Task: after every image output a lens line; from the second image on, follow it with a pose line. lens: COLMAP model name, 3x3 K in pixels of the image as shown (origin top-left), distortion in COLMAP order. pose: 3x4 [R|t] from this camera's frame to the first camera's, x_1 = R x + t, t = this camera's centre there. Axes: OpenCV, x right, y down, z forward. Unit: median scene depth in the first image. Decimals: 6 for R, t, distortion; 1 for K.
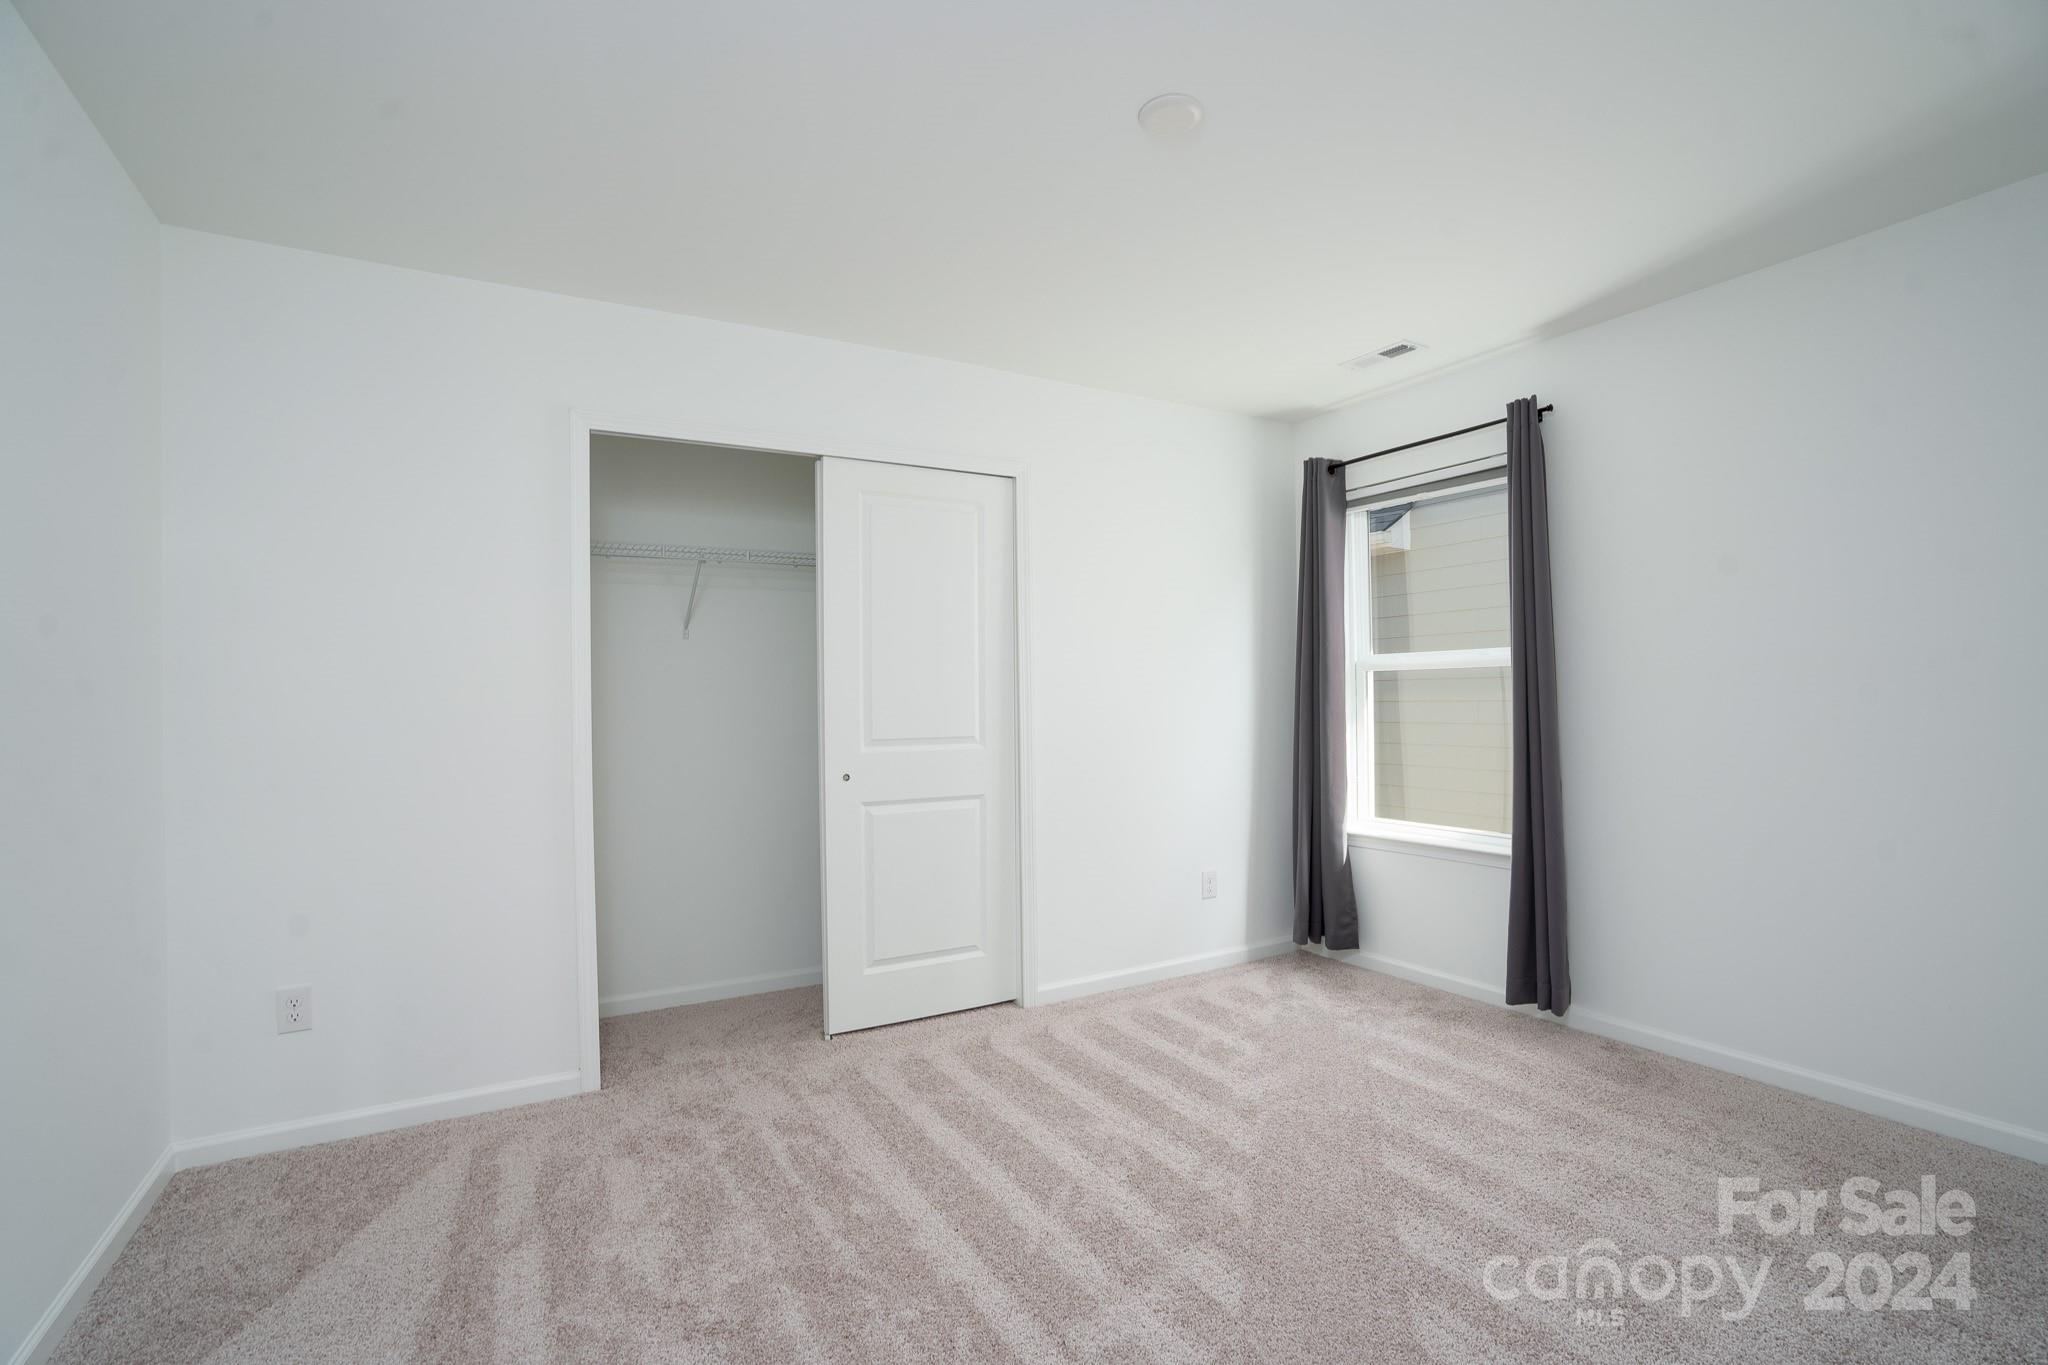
lens RADIAL K [[956.4, 0, 1026.3], [0, 956.4, 701.4], [0, 0, 1]] dist [-0.052200, 0.013893]
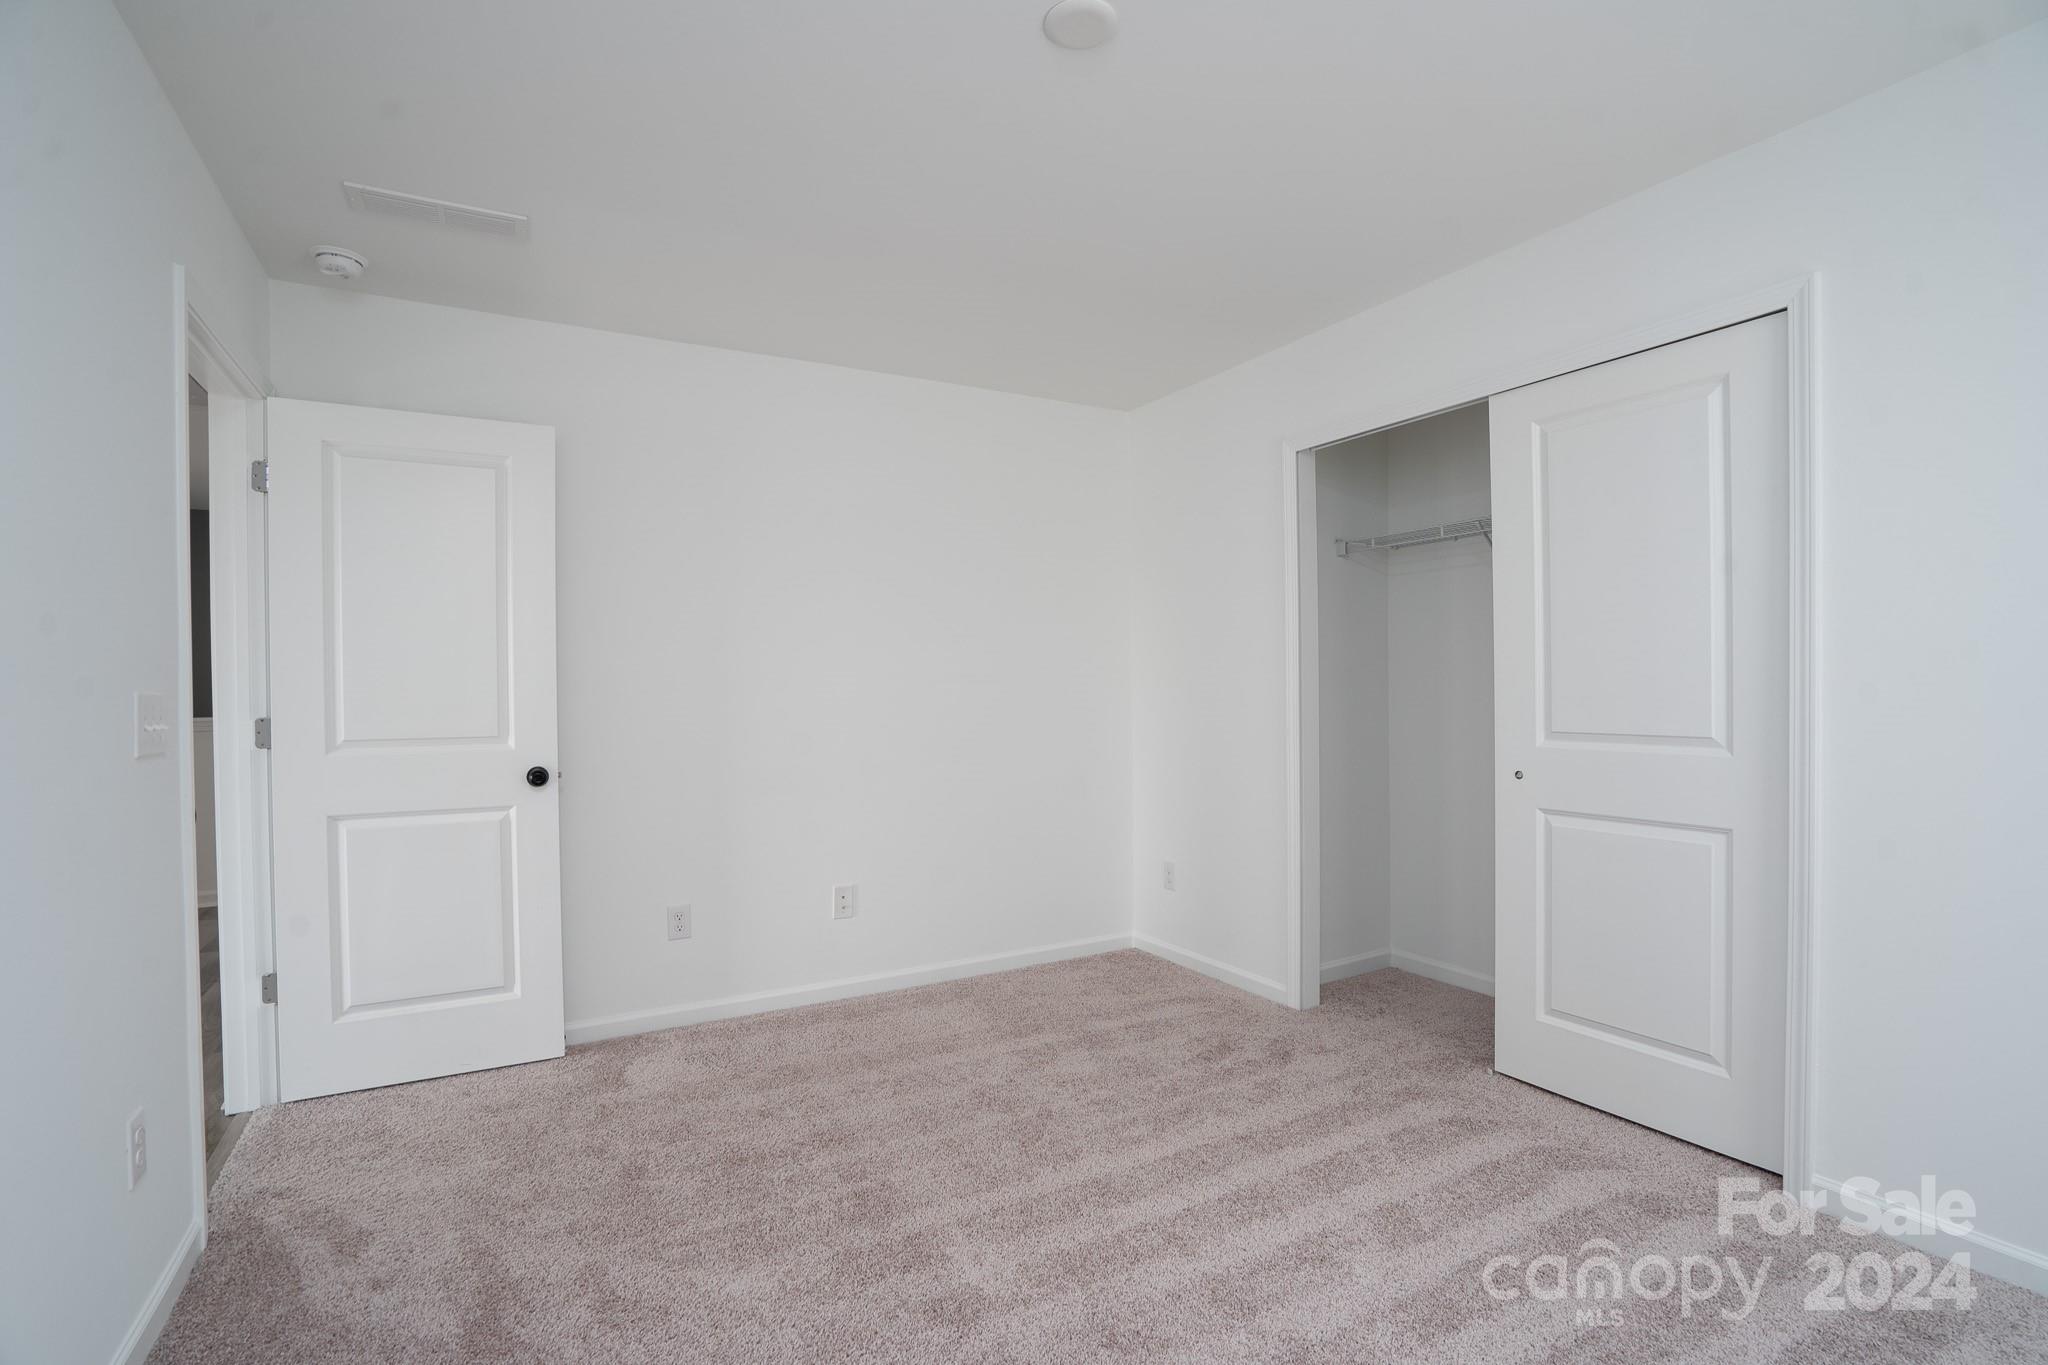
lens RADIAL K [[956.4, 0, 1026.3], [0, 956.4, 701.4], [0, 0, 1]] dist [-0.052200, 0.013893]
pose [[-0.014193, 0.026841, -0.999539, 0.631538], [0.008686, 0.999605, 0.026720, -0.009730], [0.999862, -0.008303, -0.014420, 0.580905]]
